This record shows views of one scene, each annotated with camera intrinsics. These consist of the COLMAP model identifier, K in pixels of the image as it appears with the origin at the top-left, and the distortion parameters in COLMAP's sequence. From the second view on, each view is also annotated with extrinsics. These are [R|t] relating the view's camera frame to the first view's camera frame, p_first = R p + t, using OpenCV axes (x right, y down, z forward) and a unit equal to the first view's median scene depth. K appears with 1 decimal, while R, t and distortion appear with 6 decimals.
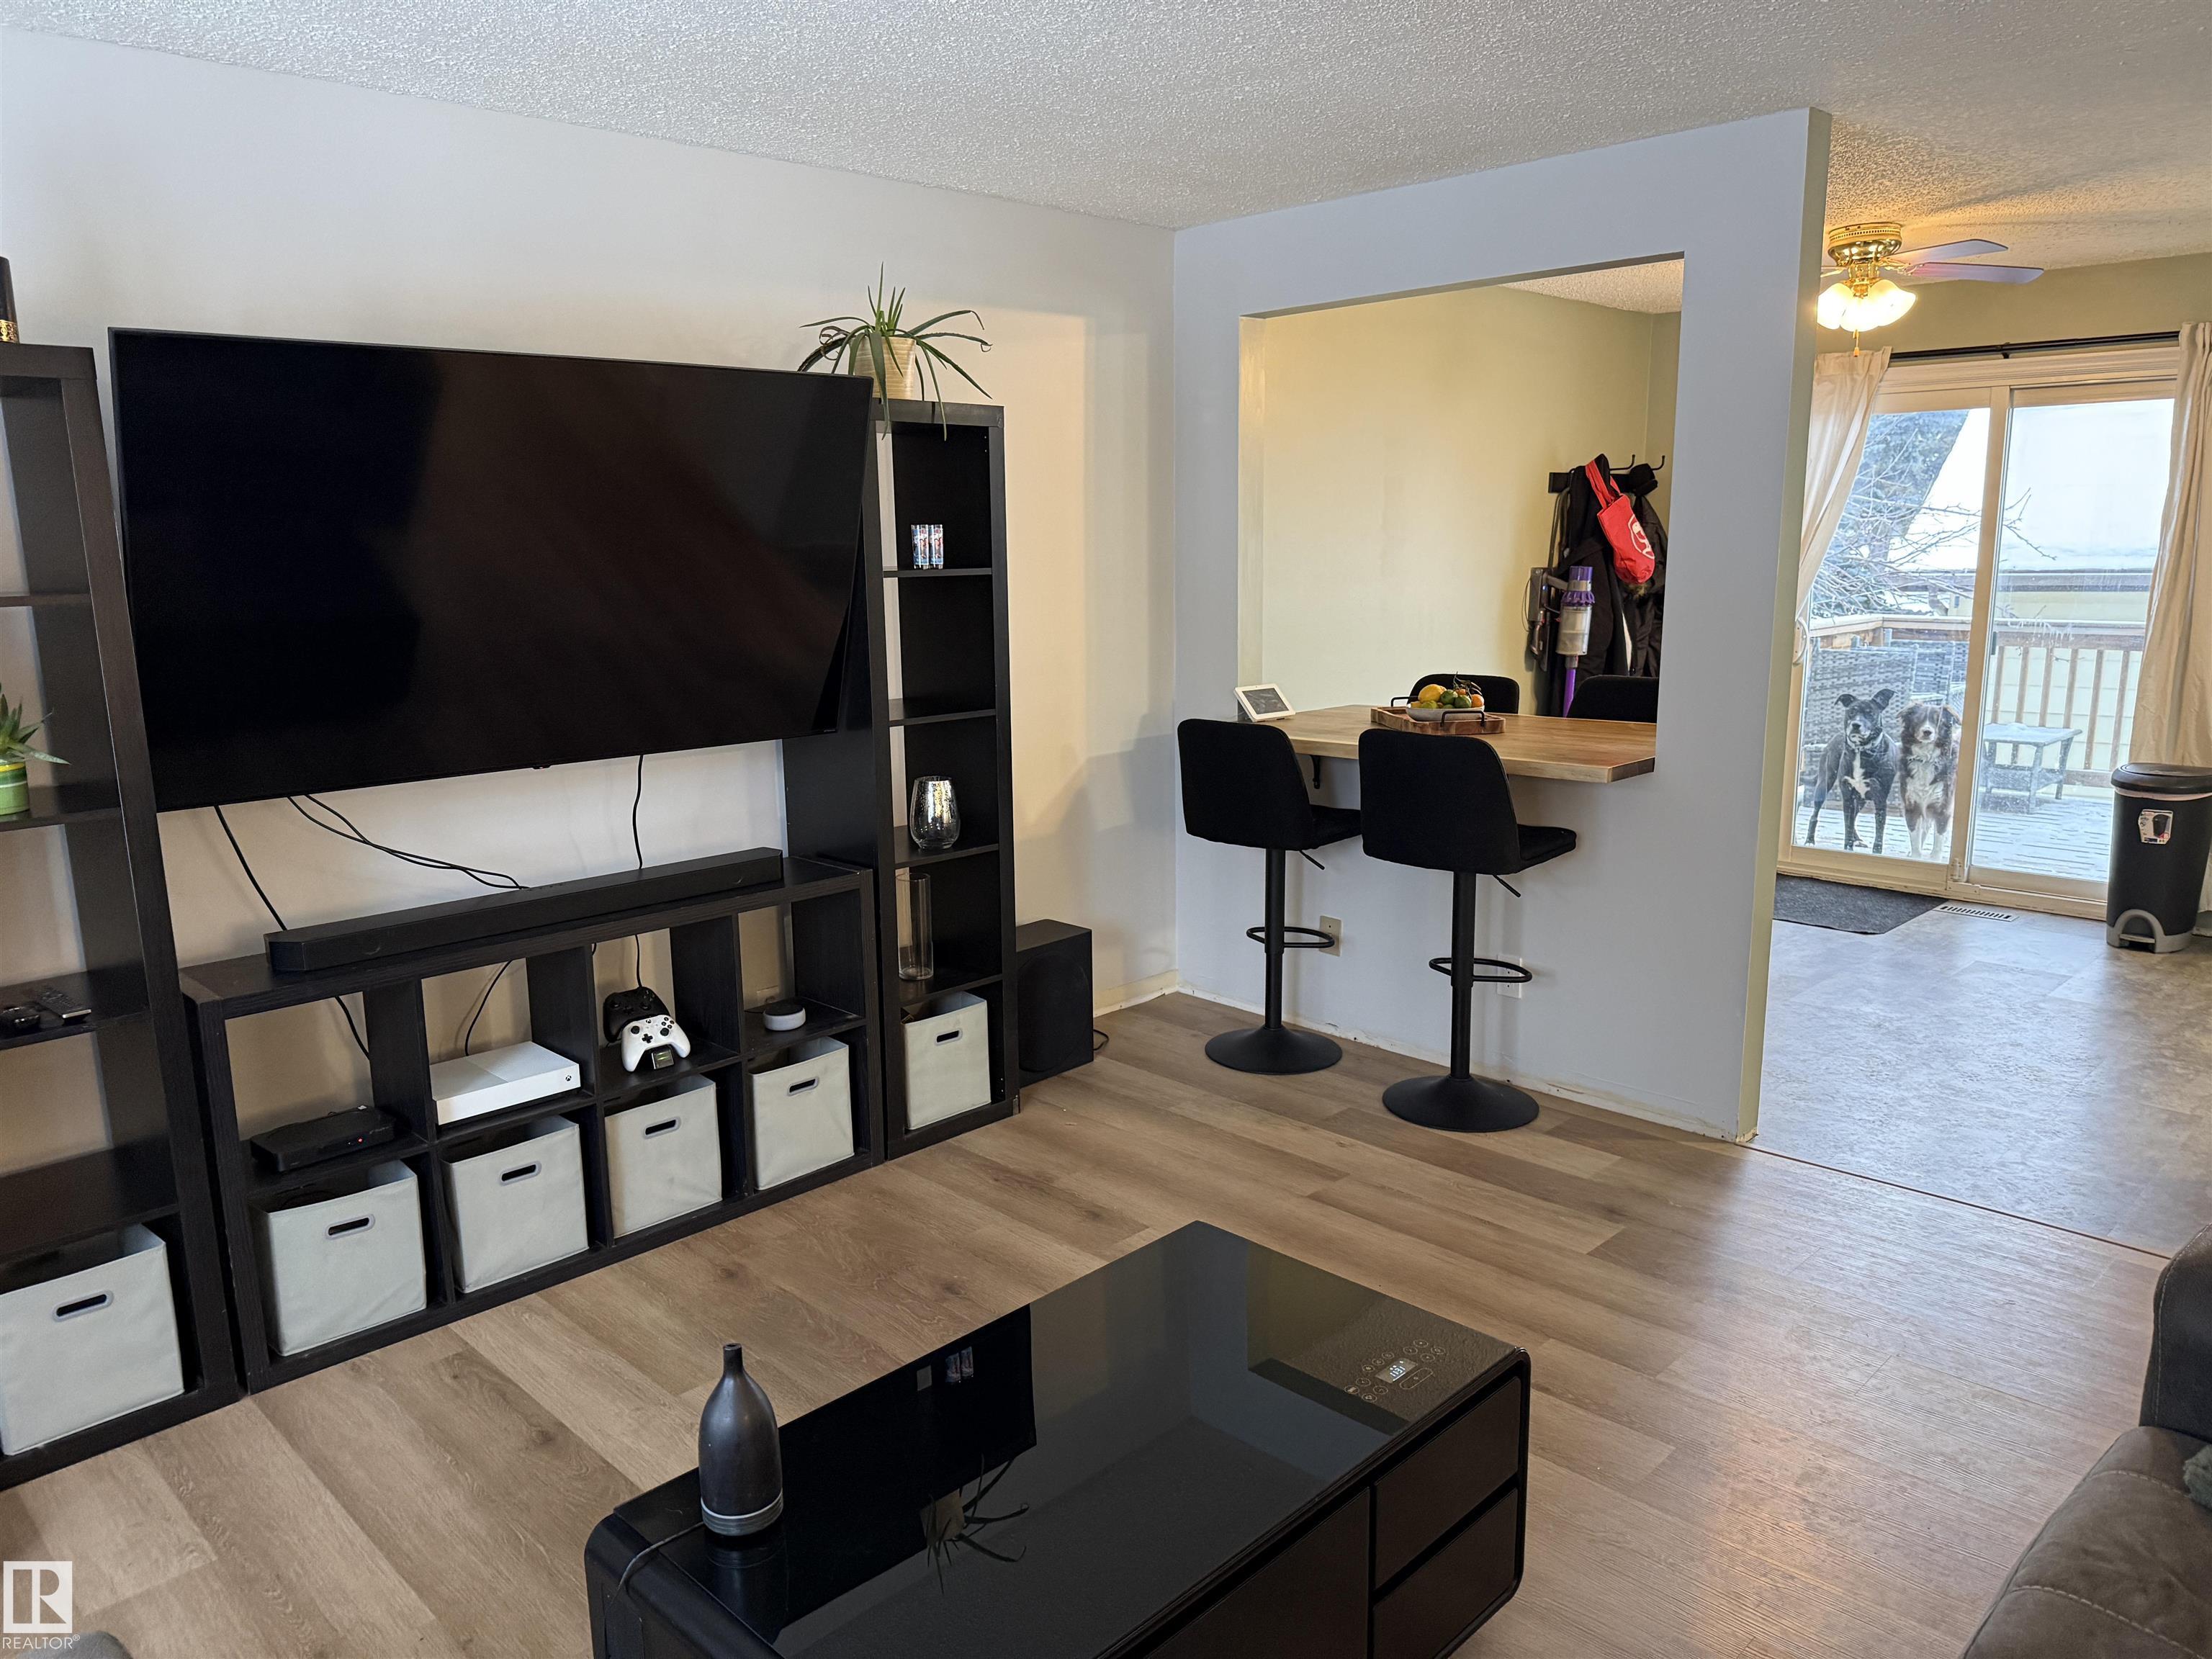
lens RADIAL K [[1539.9, 0, 1103.3], [0, 1539.9, 833.7], [0, 0, 1]] dist [0.040284, -0.055164]
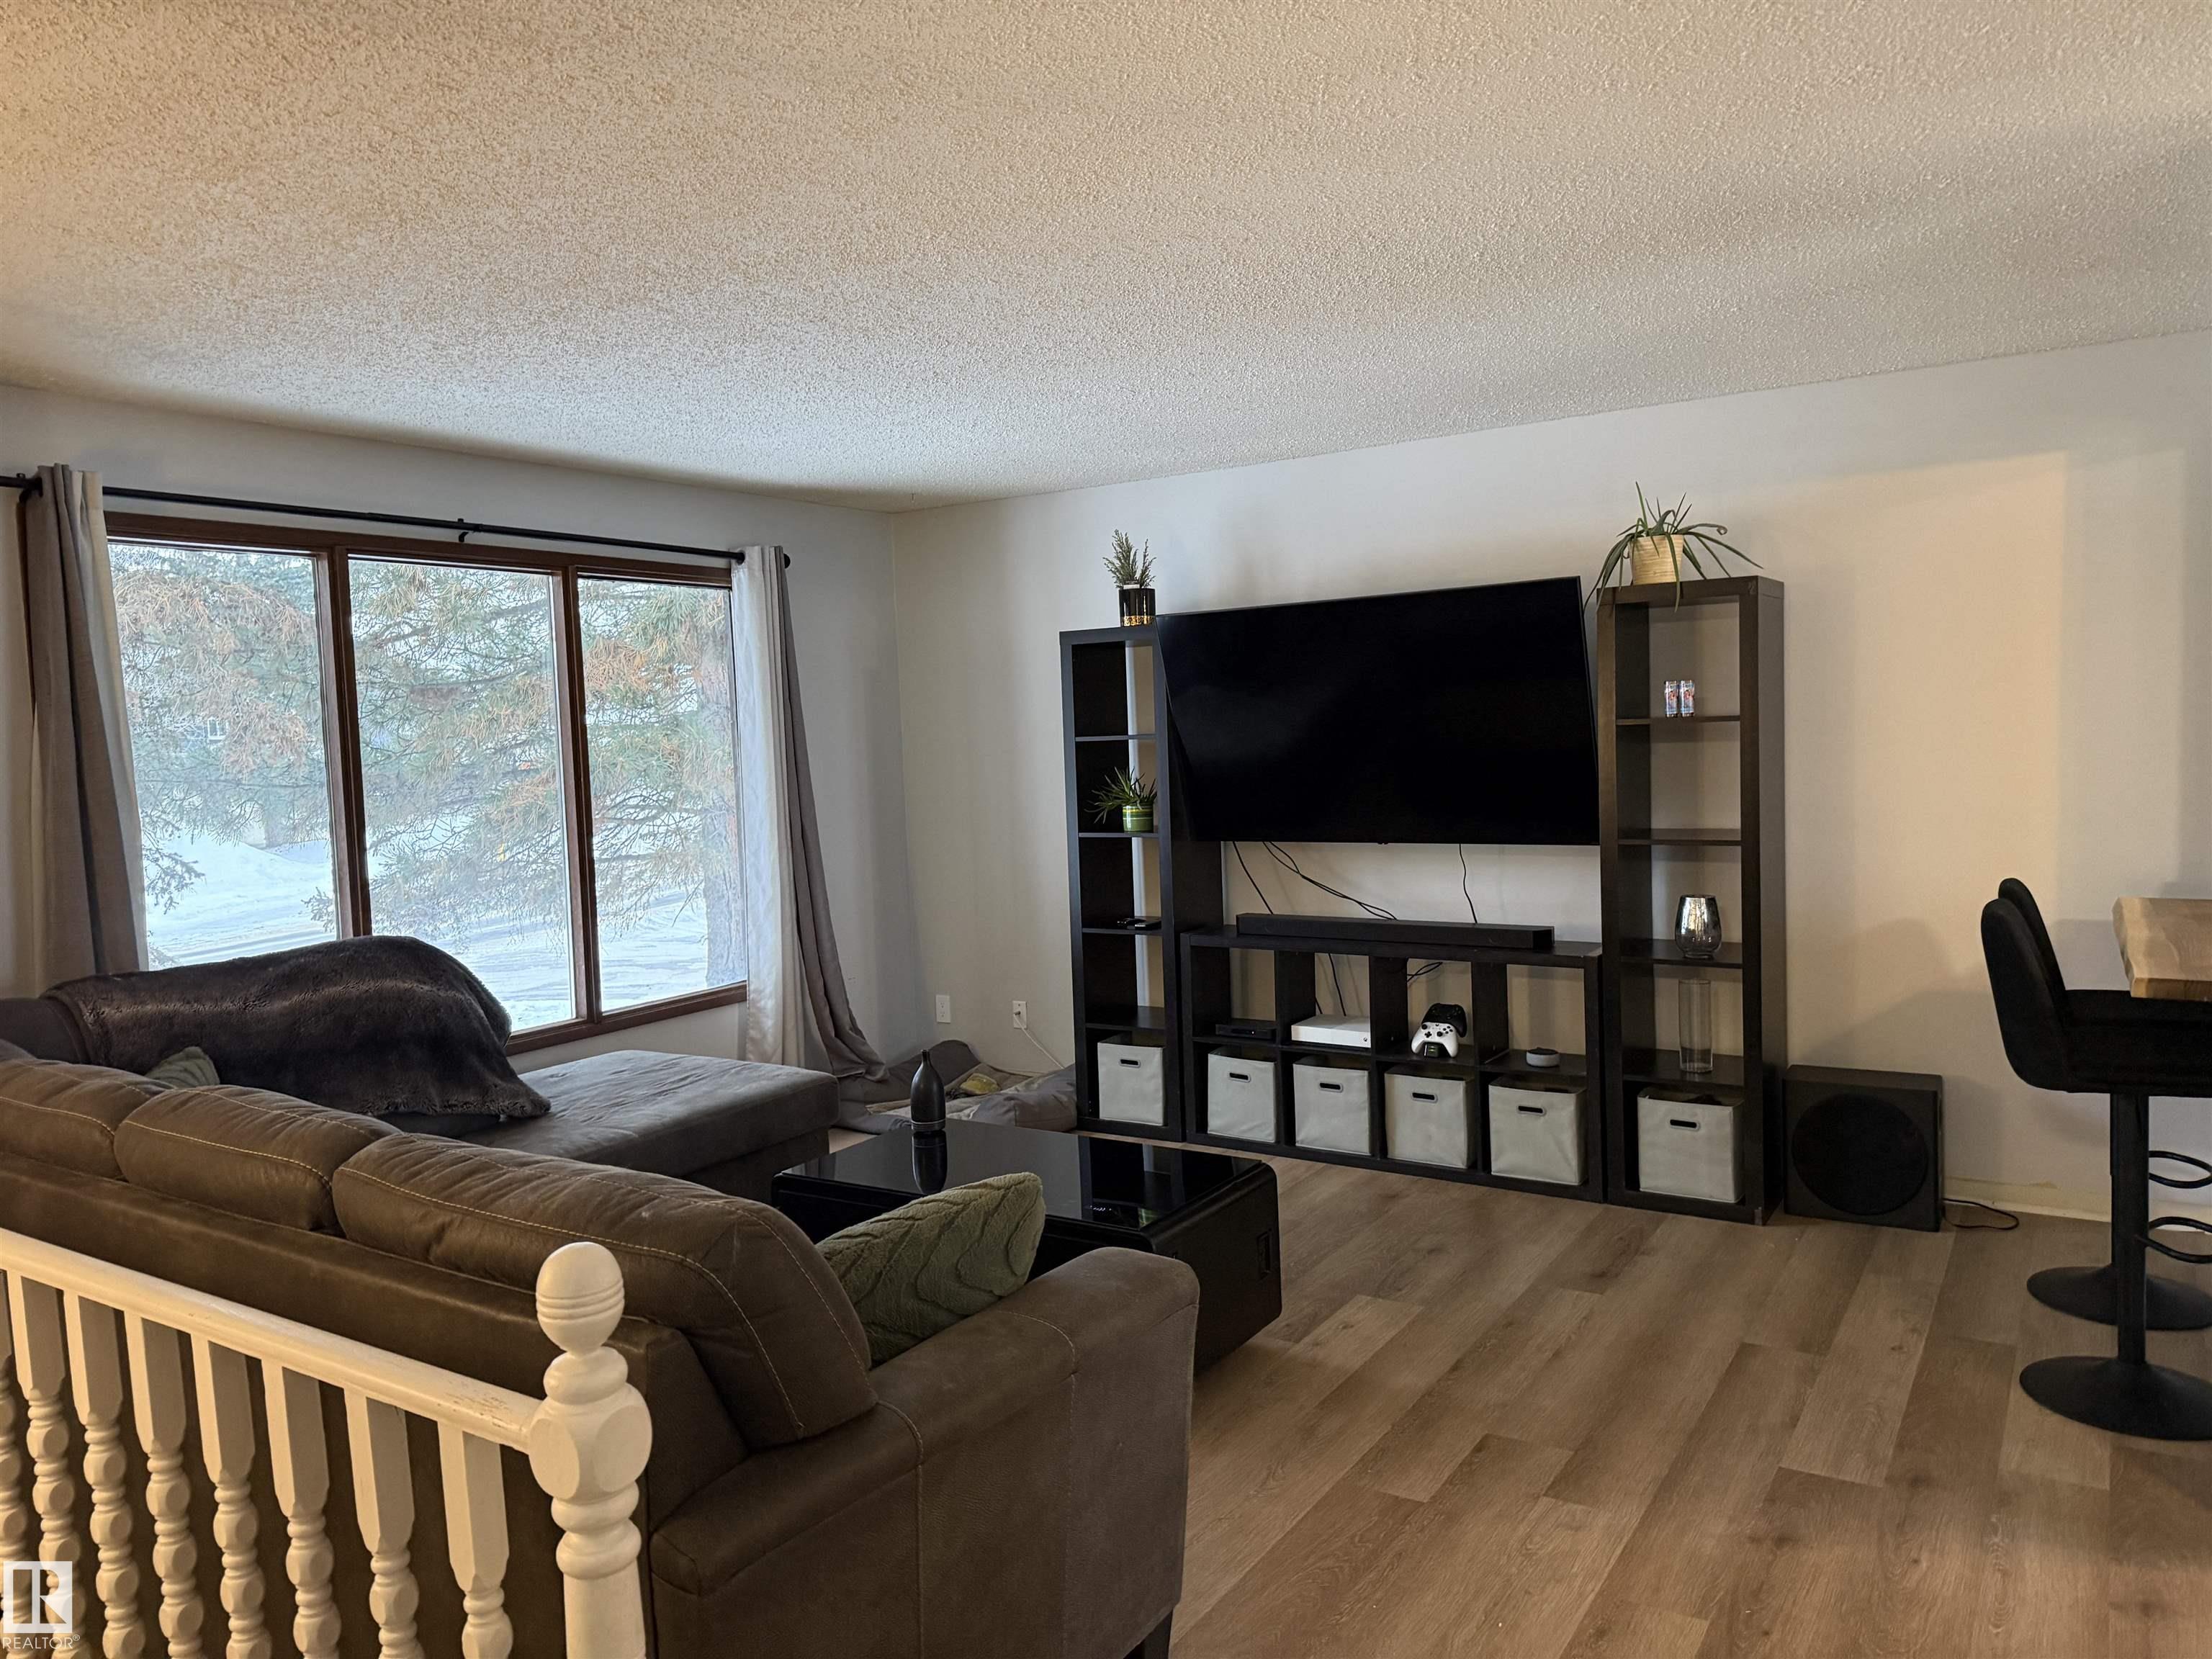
lens RADIAL K [[1539.9, 0, 1103.2], [0, 1539.9, 837.0], [0, 0, 1]] dist [0.040284, -0.055164]
pose [[0.219860, 0.084794, -0.971839, 0.983034], [-0.162843, 0.985428, 0.049140, -0.069911], [0.961844, 0.147453, 0.230464, 0.315345]]
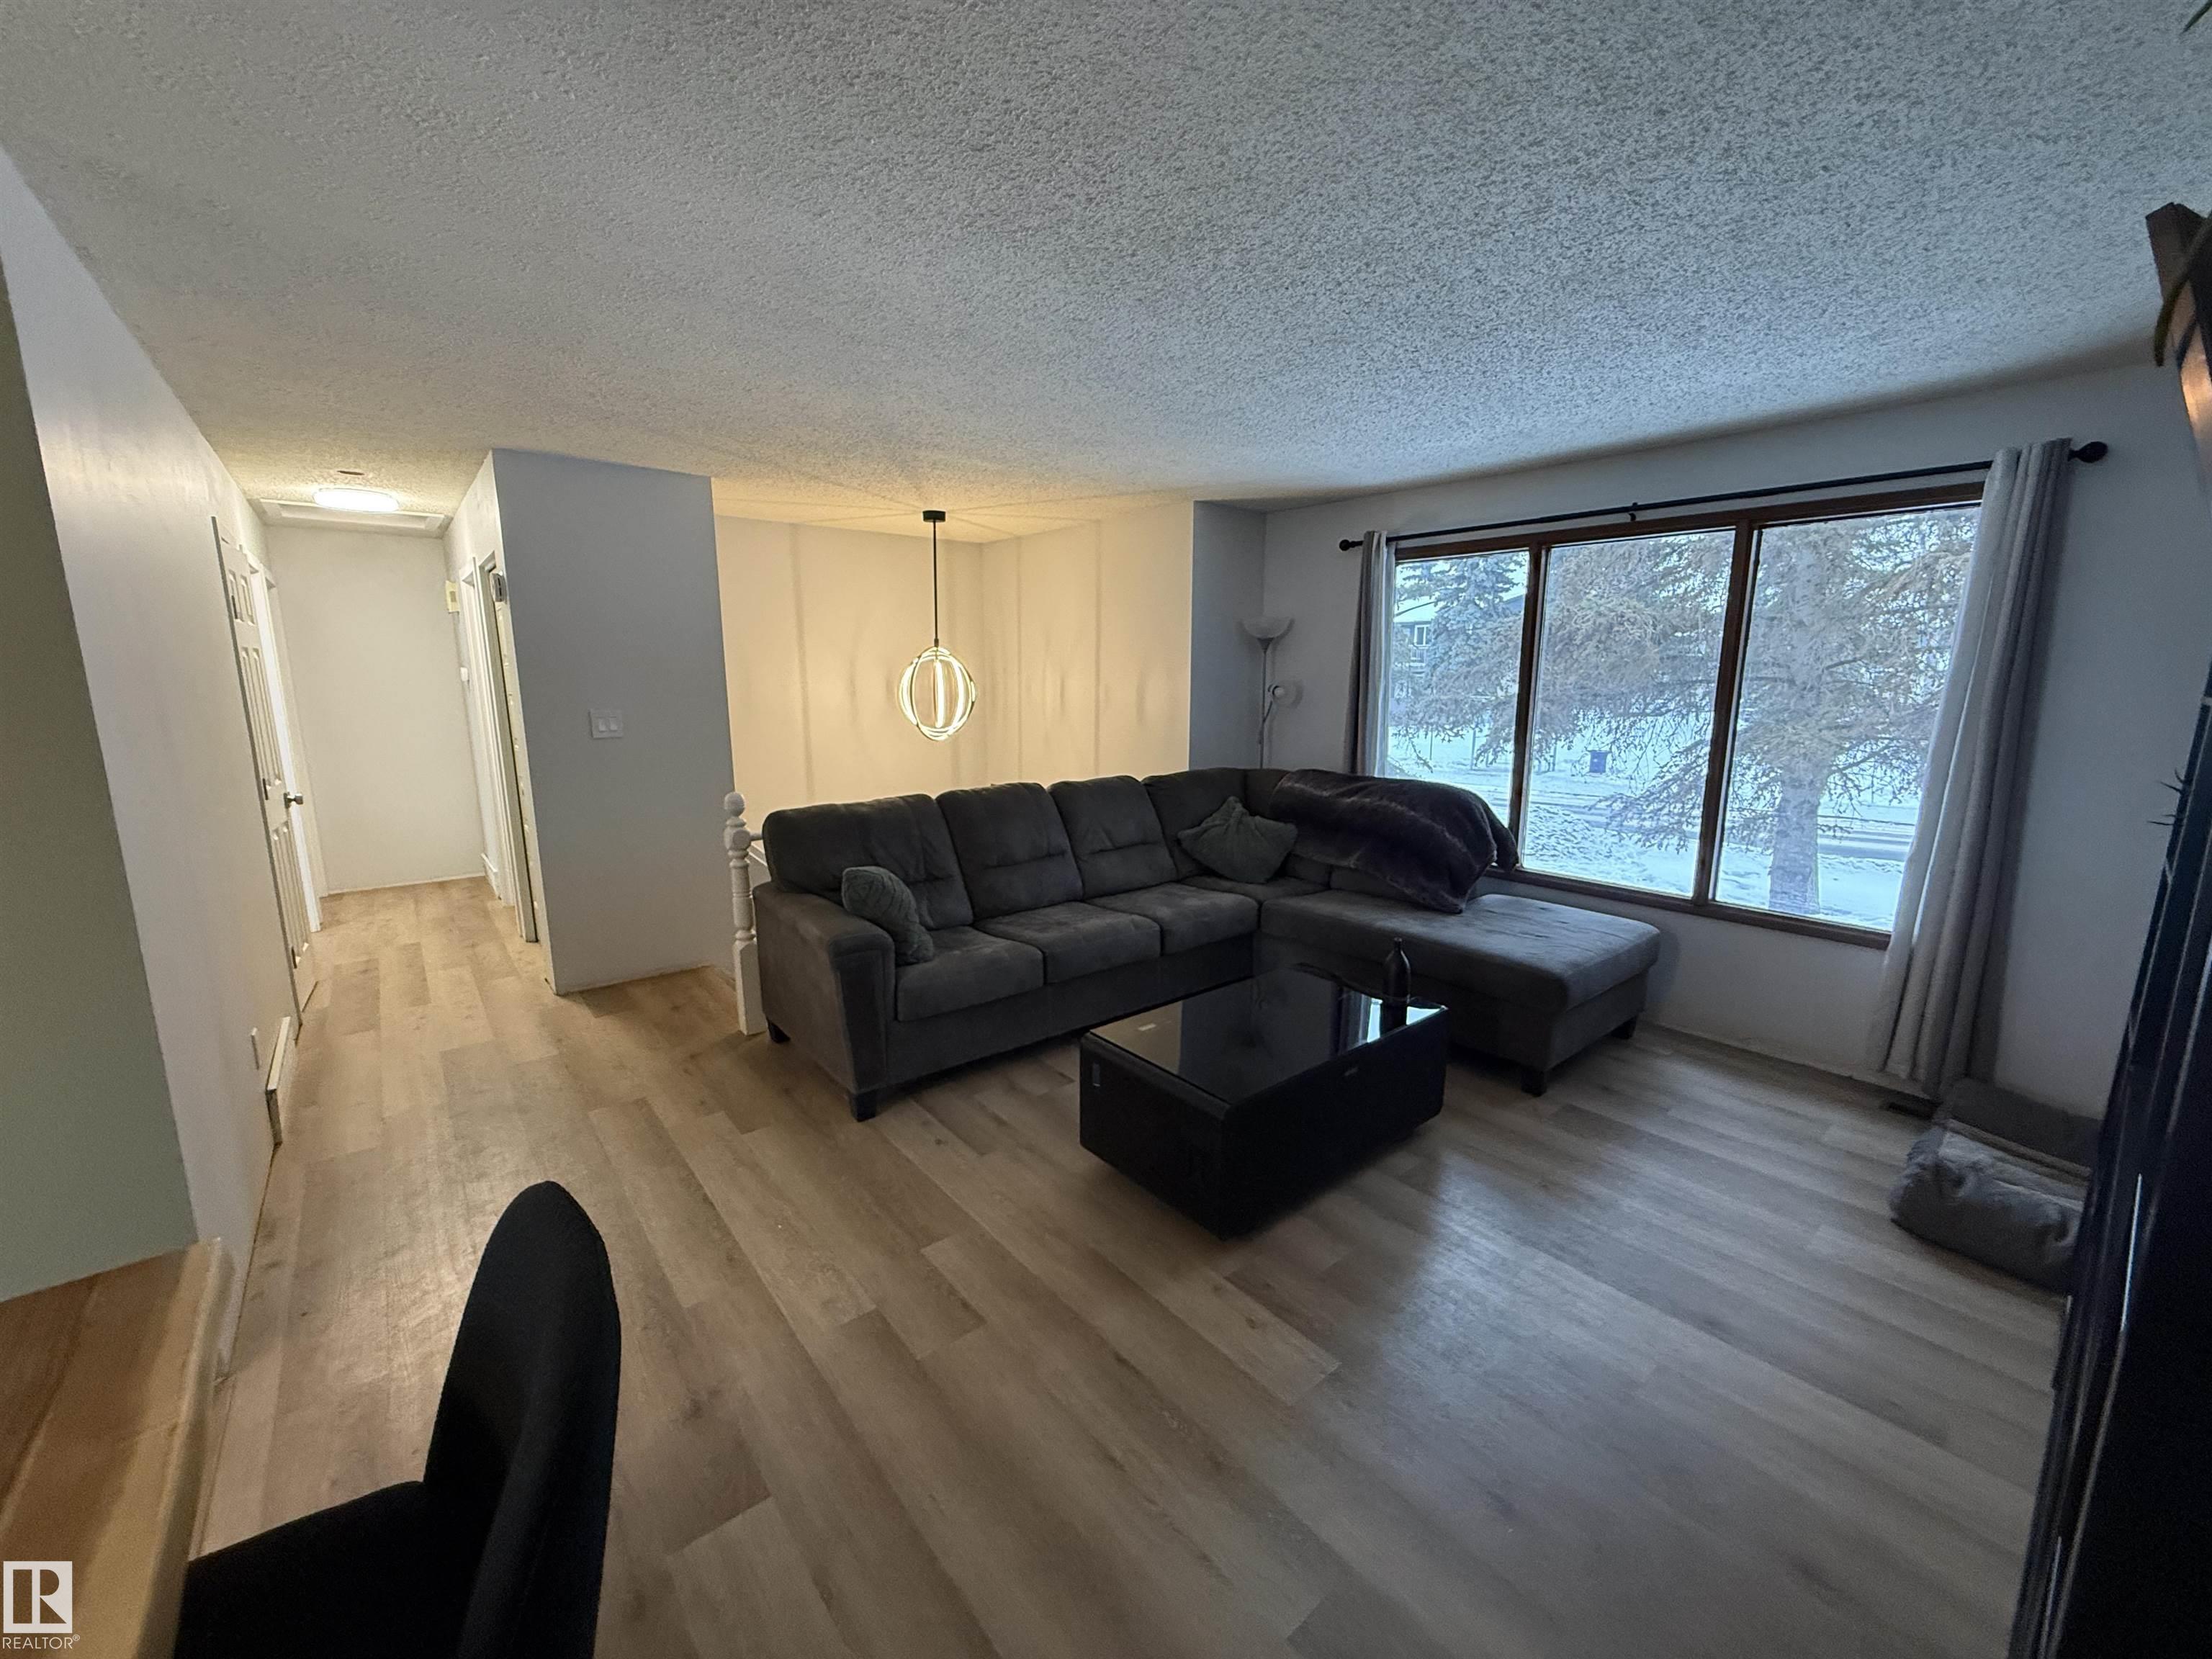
lens RADIAL K [[879.4, 0, 1100.7], [0, 879.4, 830.0], [0, 0, 1]] dist [0.010929, -0.000528]
pose [[-0.996067, 0.001242, 0.088599, 0.071098], [0.033694, 0.930097, 0.365766, -0.226468], [-0.081952, 0.367312, -0.926480, 1.188861]]
